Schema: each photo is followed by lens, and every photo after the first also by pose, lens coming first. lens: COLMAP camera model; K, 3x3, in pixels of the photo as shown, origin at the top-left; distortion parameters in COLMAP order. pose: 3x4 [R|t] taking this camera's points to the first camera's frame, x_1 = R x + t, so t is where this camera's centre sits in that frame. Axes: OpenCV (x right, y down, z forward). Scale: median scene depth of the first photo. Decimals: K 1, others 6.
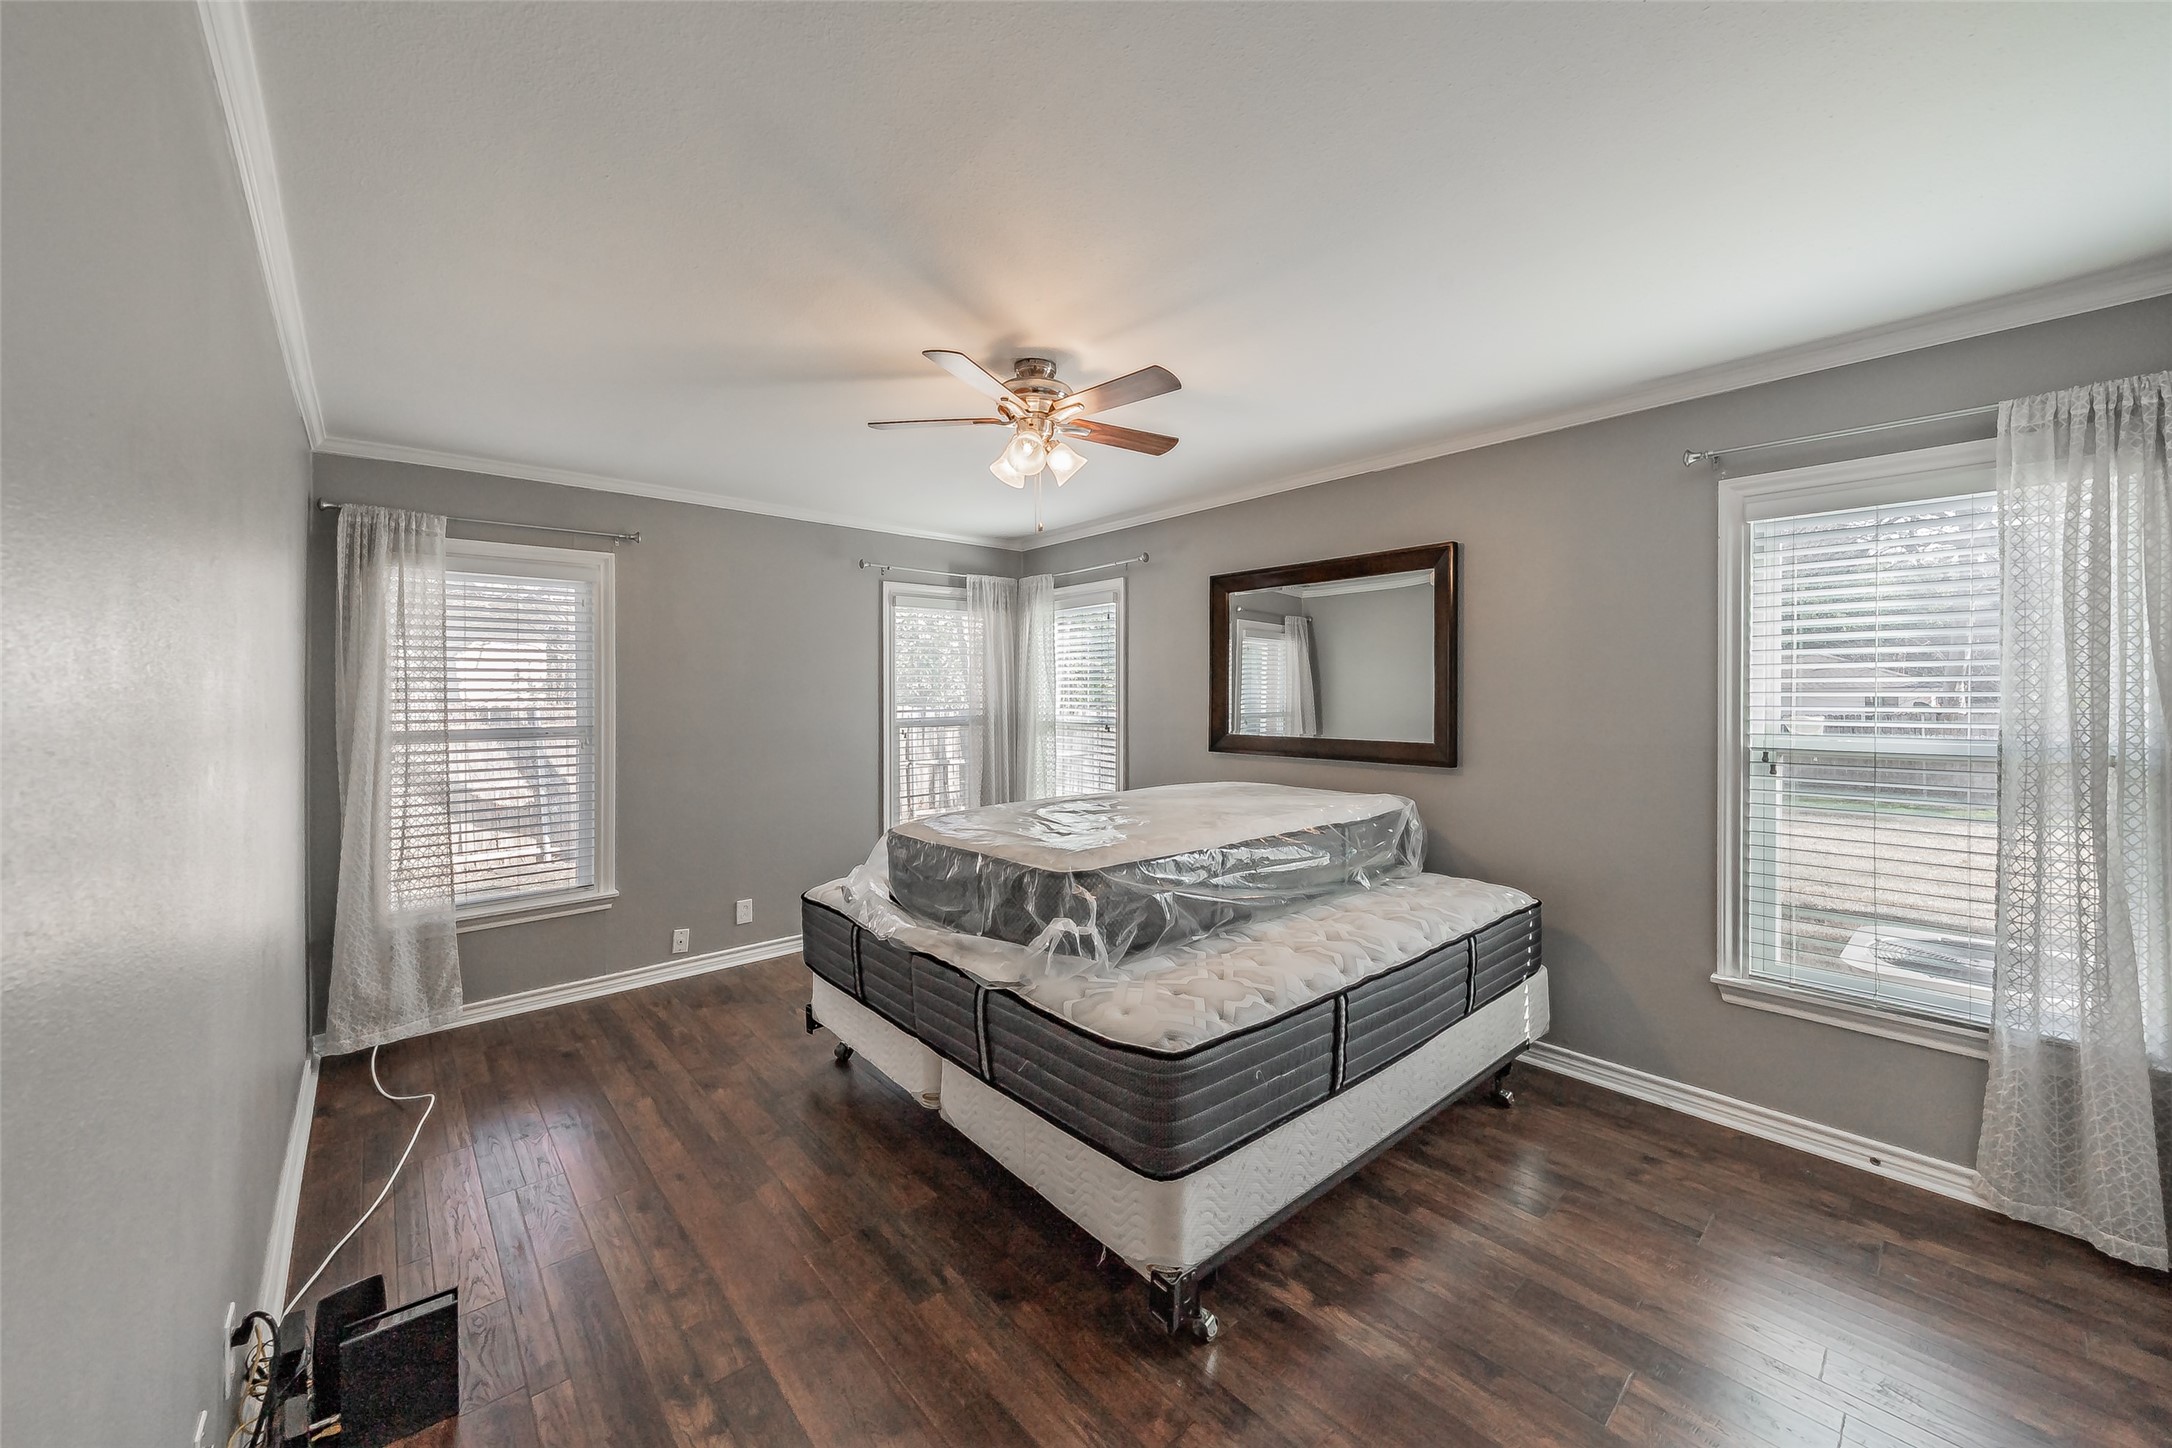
lens RADIAL K [[805.8, 0, 1101.9], [0, 805.8, 702.0], [0, 0, 1]] dist [0.002152, -0.000398]
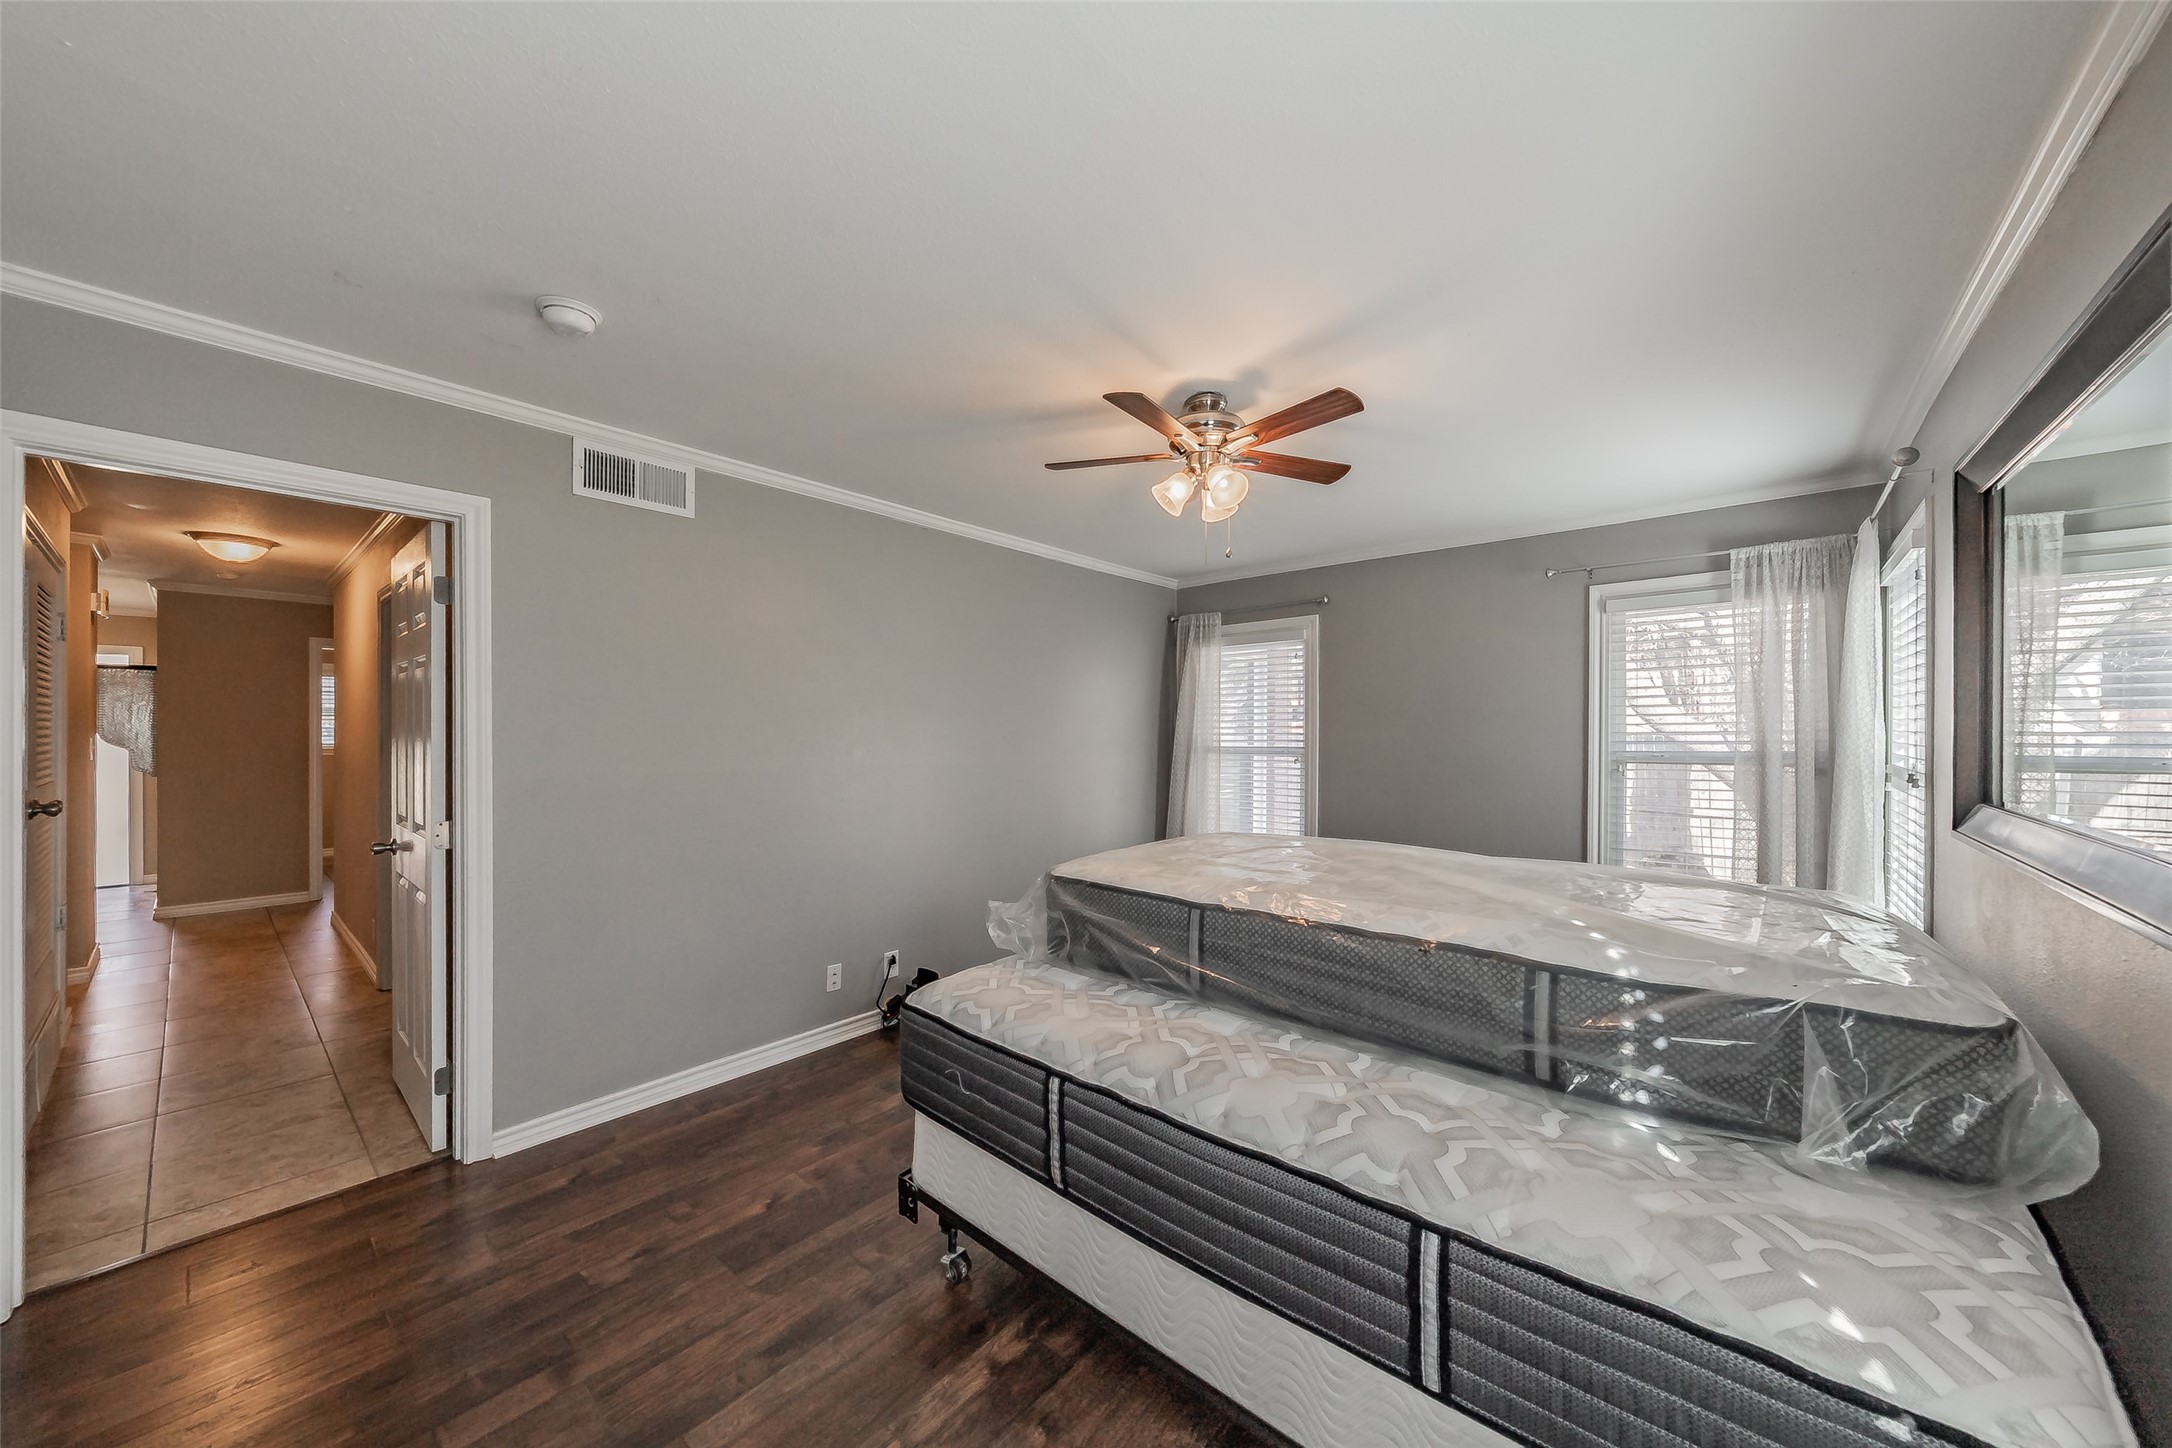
lens RADIAL K [[768.9, 0, 1099.9], [0, 768.9, 734.8], [0, 0, 1]] dist [-0.001522, 0.000362]
pose [[0.133354, 0.006036, -0.991050, 0.668178], [-0.005417, 0.999971, 0.005361, 0.004298], [0.991054, 0.004654, 0.133382, 0.573458]]
